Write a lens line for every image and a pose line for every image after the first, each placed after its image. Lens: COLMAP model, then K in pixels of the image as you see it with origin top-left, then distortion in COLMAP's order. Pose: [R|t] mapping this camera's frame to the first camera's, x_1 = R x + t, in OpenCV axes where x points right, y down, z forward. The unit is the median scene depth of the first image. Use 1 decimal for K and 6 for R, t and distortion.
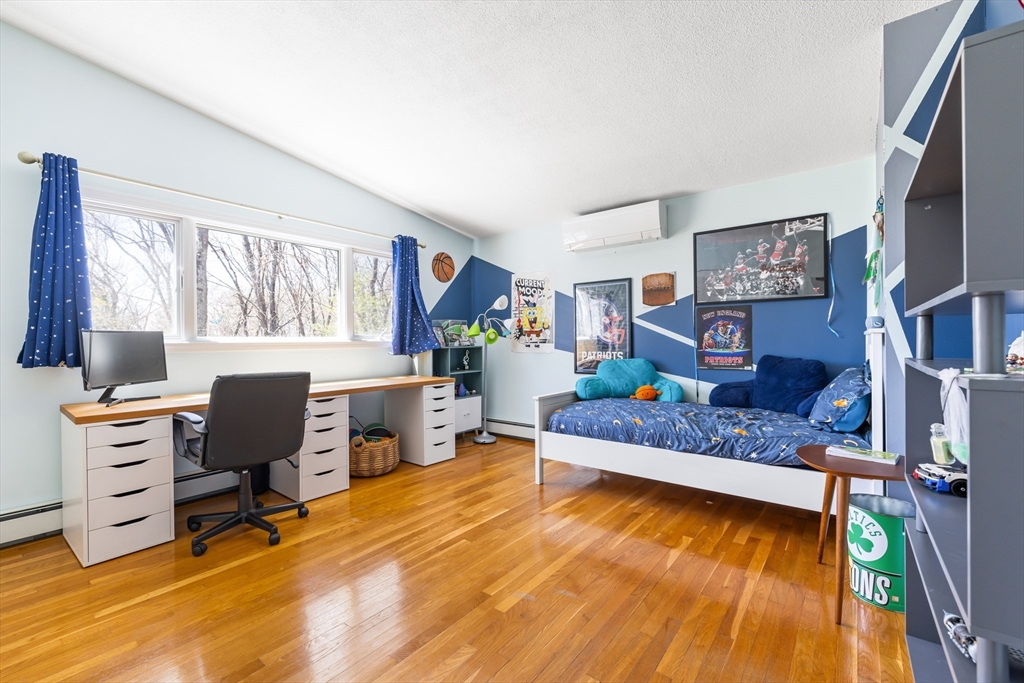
lens RADIAL K [[433.8, 0, 512.4], [0, 433.8, 342.9], [0, 0, 1]] dist [0.002951, -0.000093]
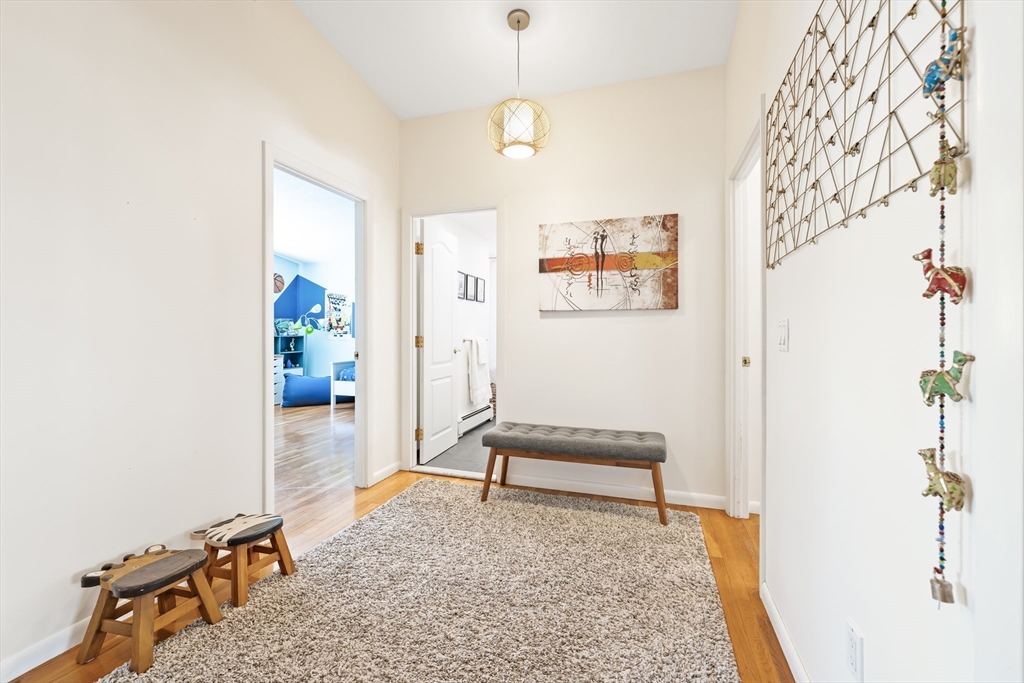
lens RADIAL K [[433.8, 0, 509.1], [0, 433.8, 336.0], [0, 0, 1]] dist [0.002951, -0.000093]
pose [[0.941693, 0.010119, 0.336322, 0.101058], [-0.010956, 0.999940, 0.000592, 0.000226], [-0.336296, -0.004242, 0.941747, -0.716886]]
